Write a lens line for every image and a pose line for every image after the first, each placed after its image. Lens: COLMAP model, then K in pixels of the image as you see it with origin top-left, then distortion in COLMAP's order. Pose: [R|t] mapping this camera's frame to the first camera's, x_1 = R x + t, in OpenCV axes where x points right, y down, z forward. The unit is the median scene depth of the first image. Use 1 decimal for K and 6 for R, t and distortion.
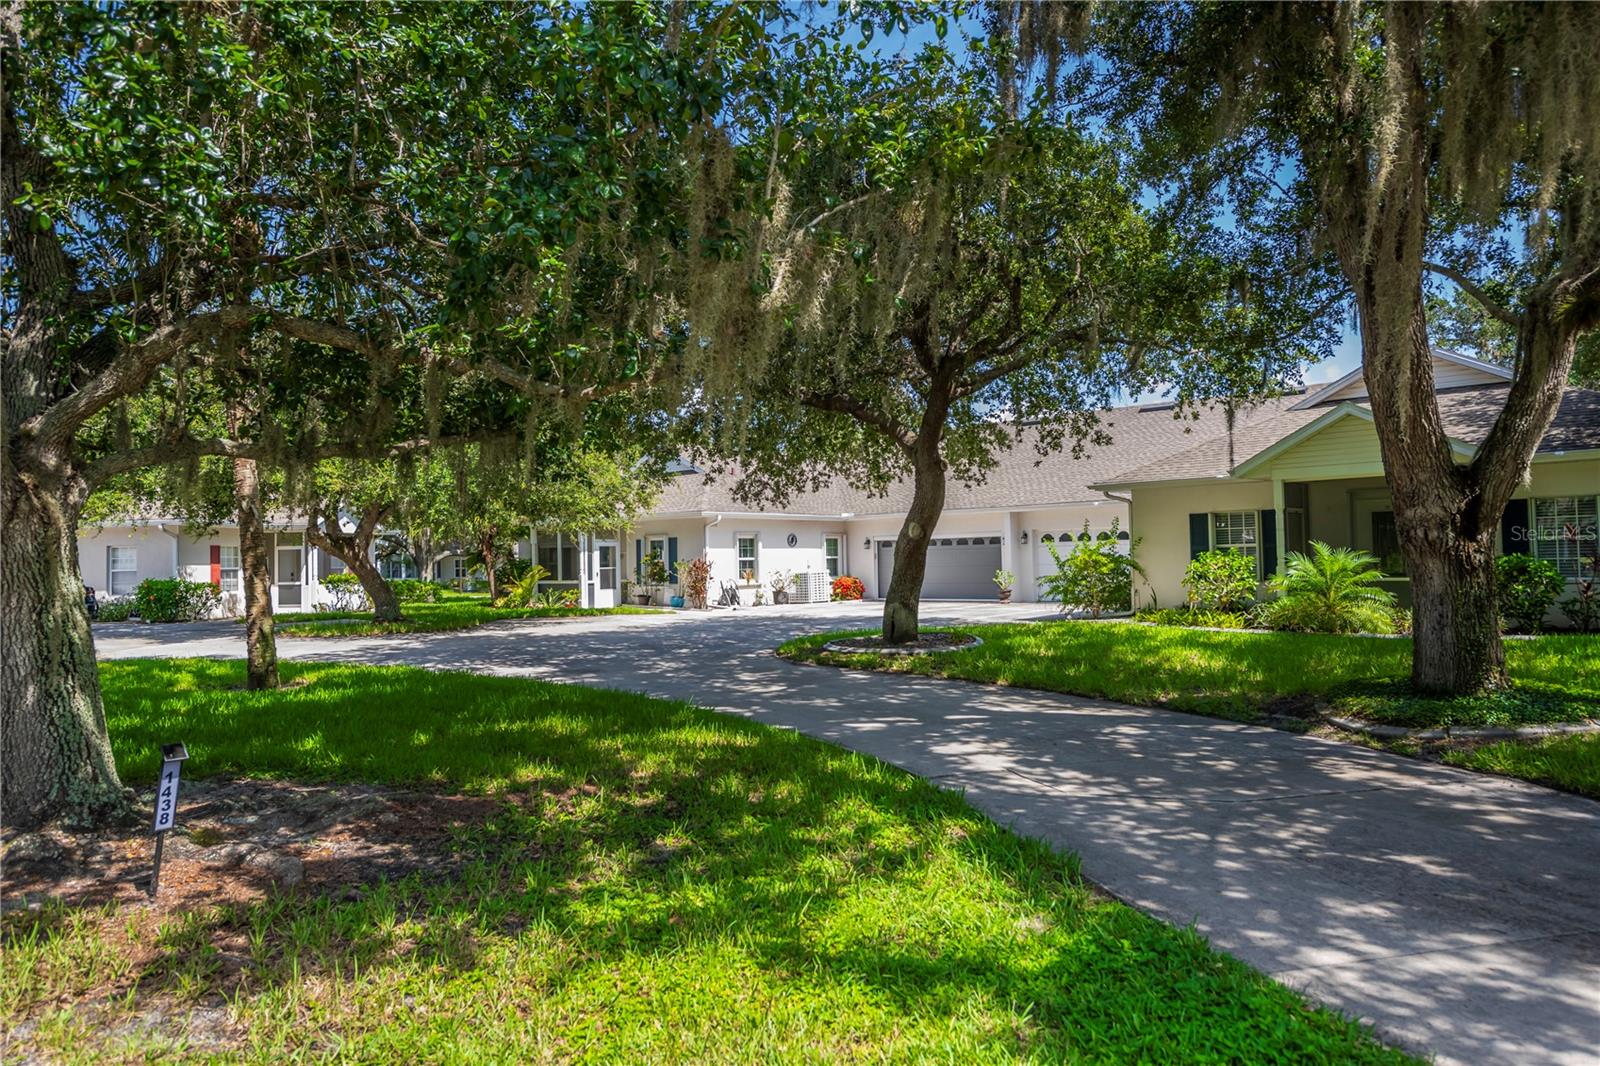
lens RADIAL K [[1076.1, 0, 800.0], [0, 1076.1, 533.0], [0, 0, 1]] dist [0.009957, 0.001408]
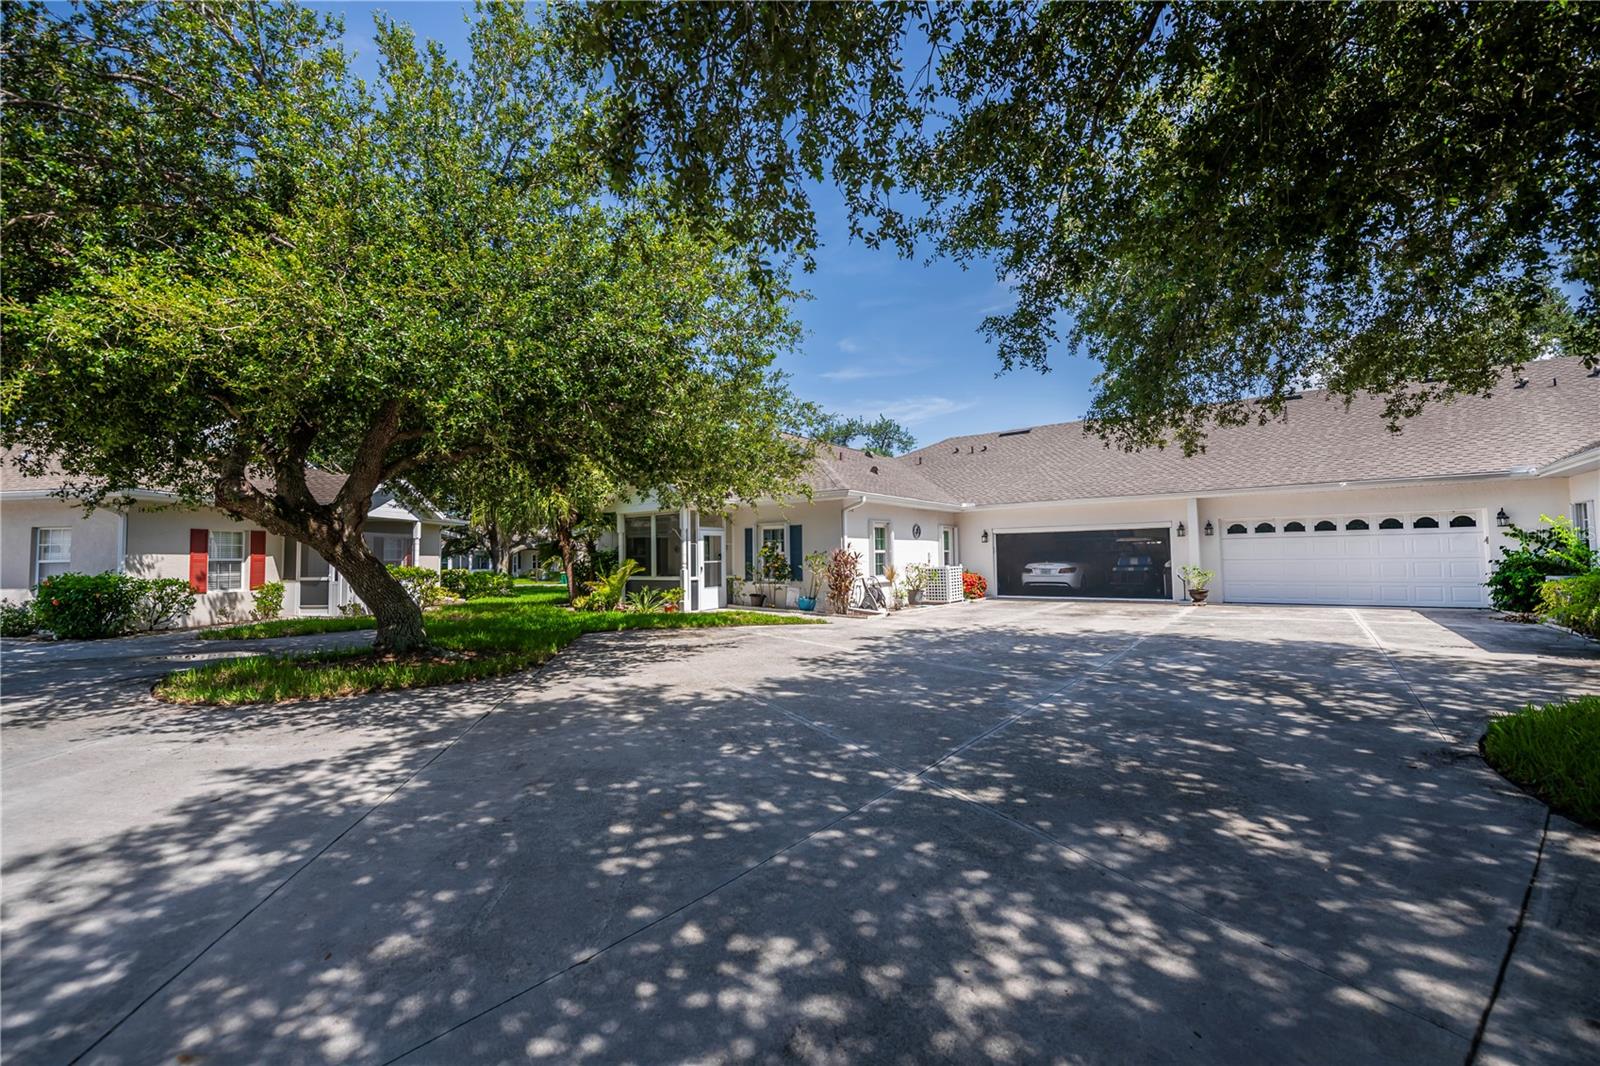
lens RADIAL K [[647.3, 0, 805.3], [0, 647.3, 535.7], [0, 0, 1]] dist [-0.016668, 0.000076]
pose [[0.996320, 0.008058, 0.085334, -0.152260], [-0.007356, 0.999936, -0.008543, 0.016317], [-0.085398, 0.007884, 0.996316, 0.500145]]
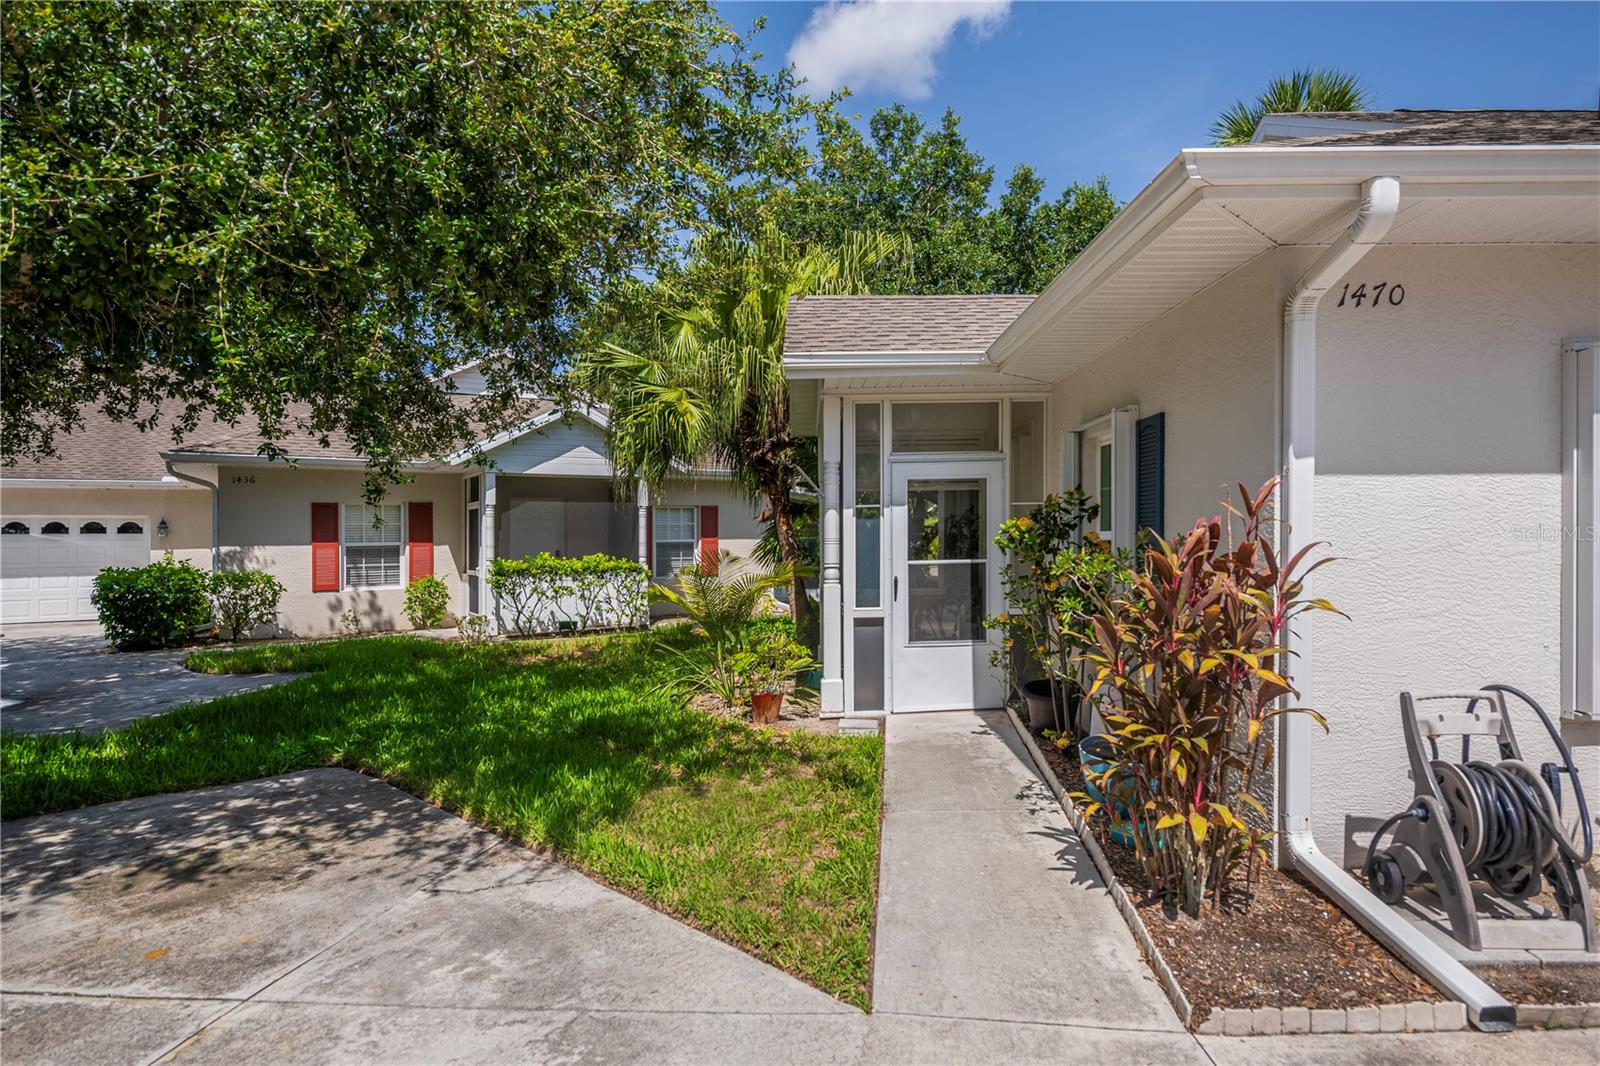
lens RADIAL K [[898.2, 0, 804.0], [0, 898.2, 541.0], [0, 0, 1]] dist [-0.003434, -0.000443]
pose [[0.671201, 0.012187, -0.741176, -0.040188], [0.022341, 0.999078, 0.036659, 0.019037], [0.740939, -0.041165, 0.670310, 0.839248]]
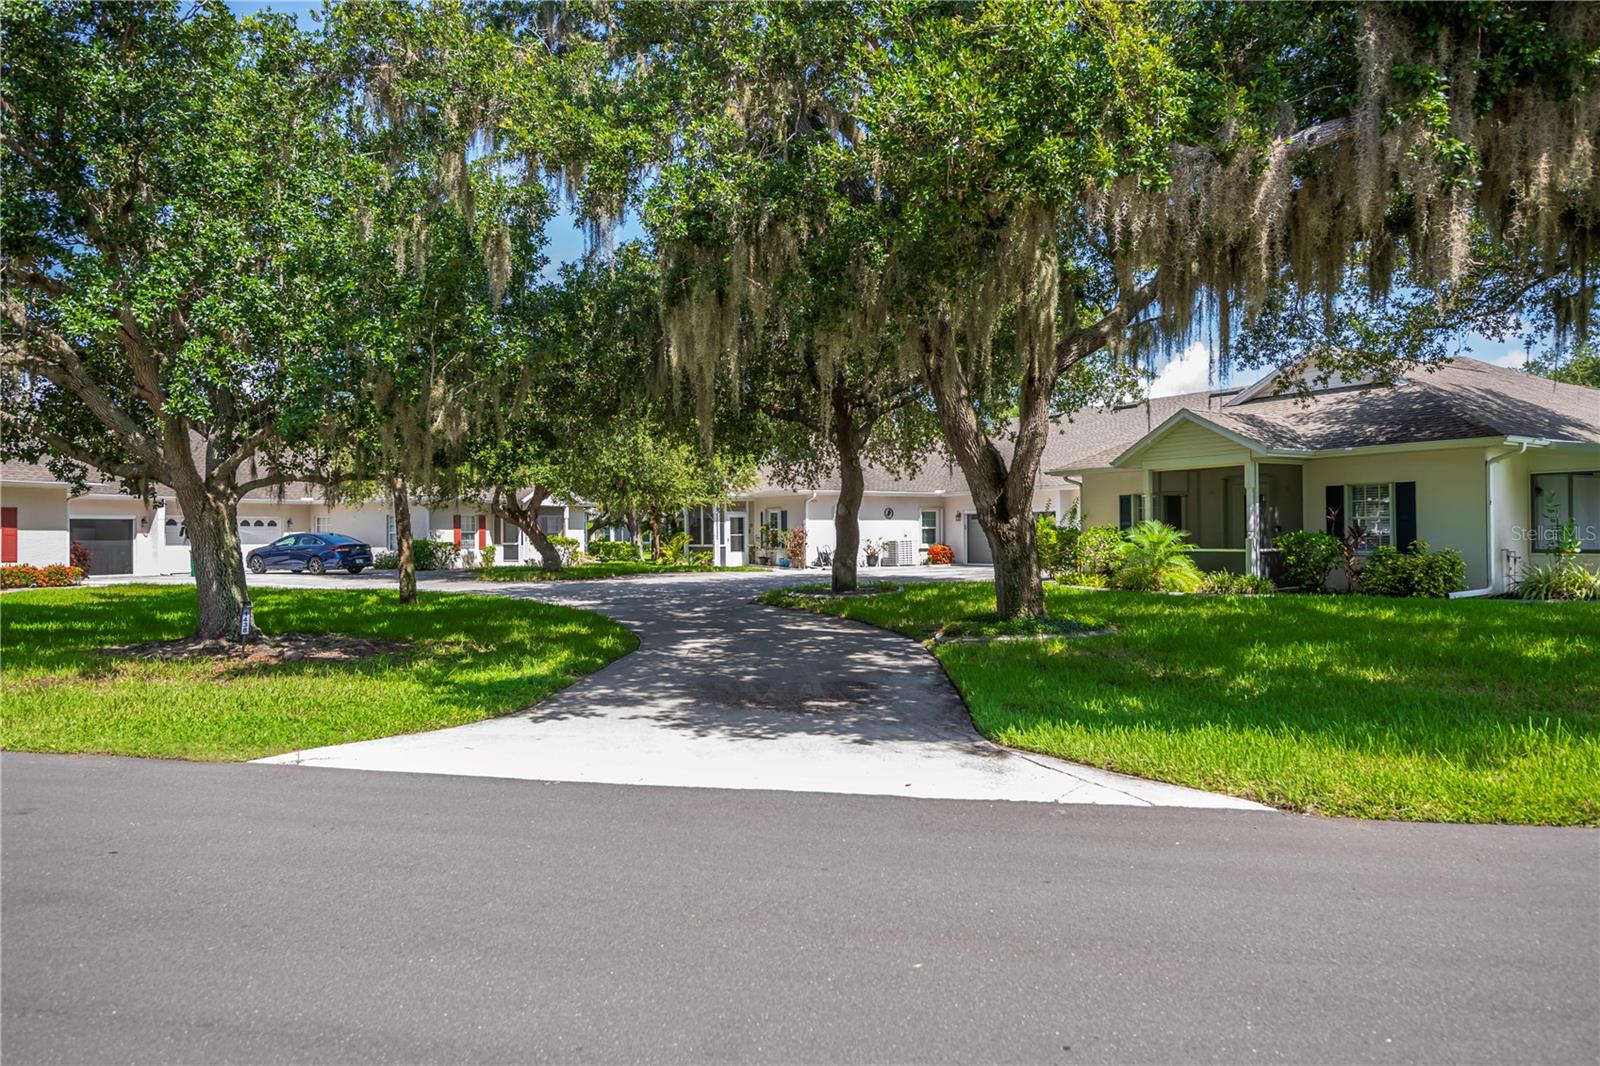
lens RADIAL K [[1076.1, 0, 800.0], [0, 1076.1, 533.0], [0, 0, 1]] dist [0.009957, 0.001408]
pose [[0.963603, 0.010176, -0.267143, 0.227908], [-0.002066, 0.999529, 0.030620, -0.008013], [0.267329, -0.028953, 0.963170, -0.185067]]
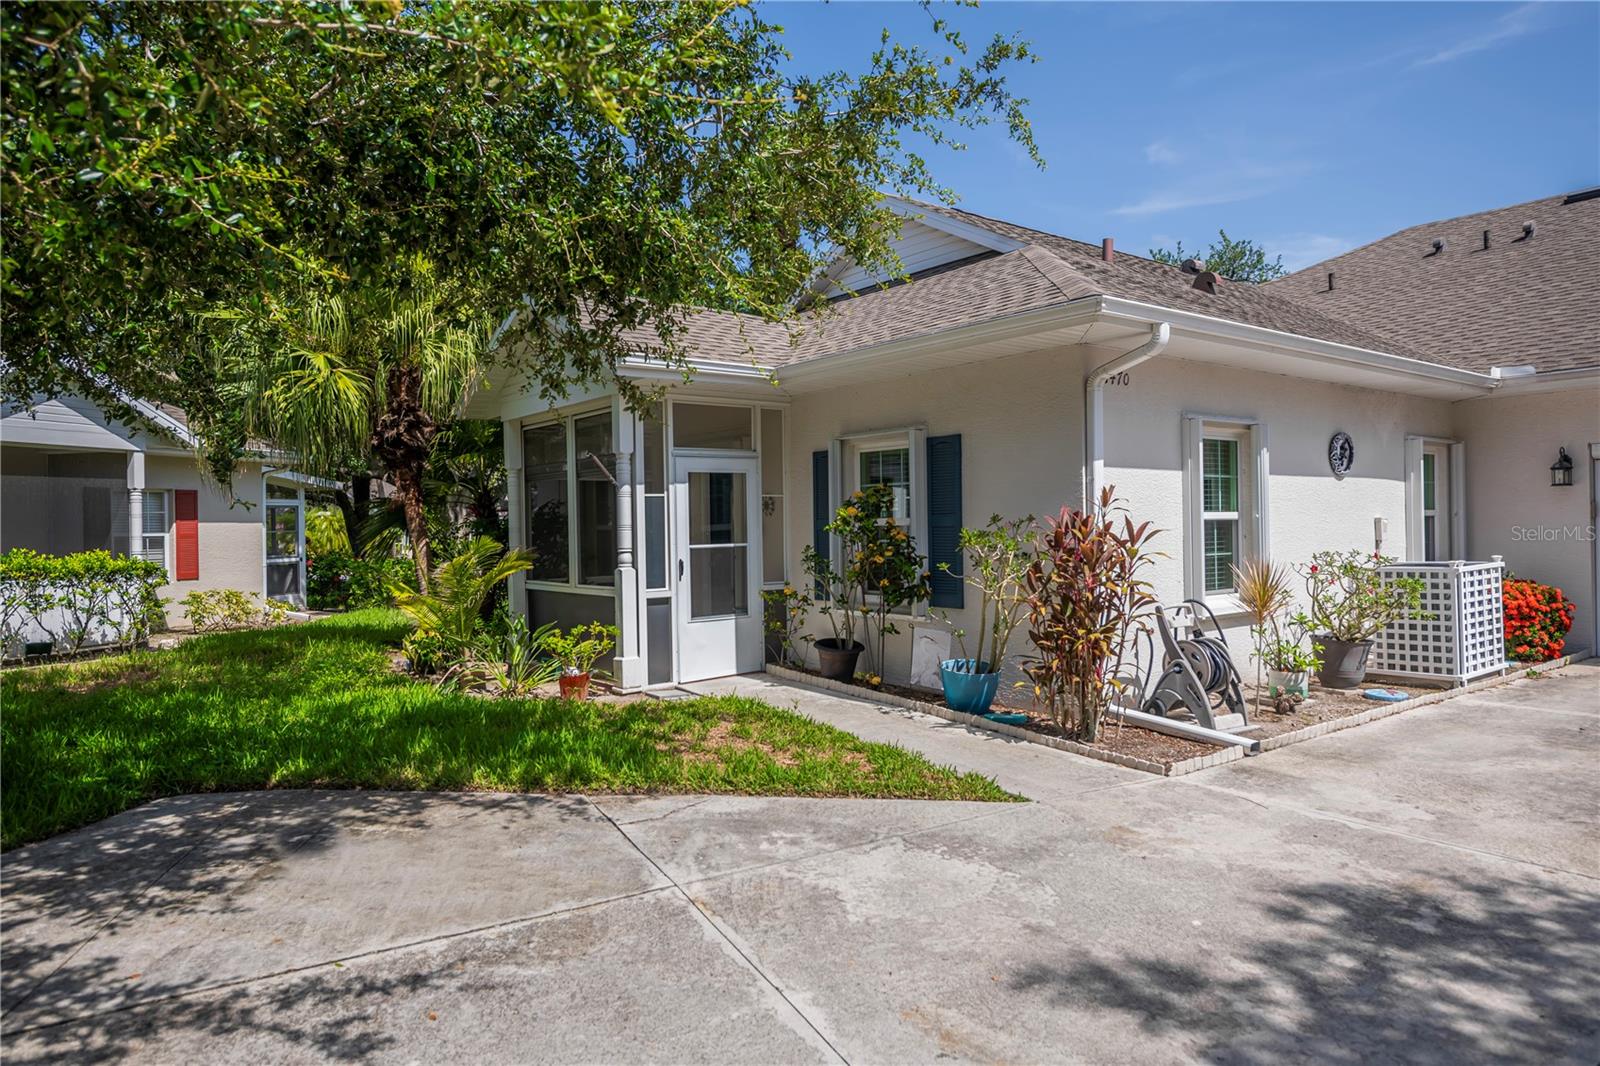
lens RADIAL K [[1020.5, 0, 800.0], [0, 1020.5, 533.0], [0, 0, 1]] dist [0.003090, 0.002445]
pose [[0.982965, 0.006623, -0.183674, -0.105833], [0.000321, 0.999287, 0.037748, 0.018652], [0.183793, -0.037163, 0.982262, 0.736053]]
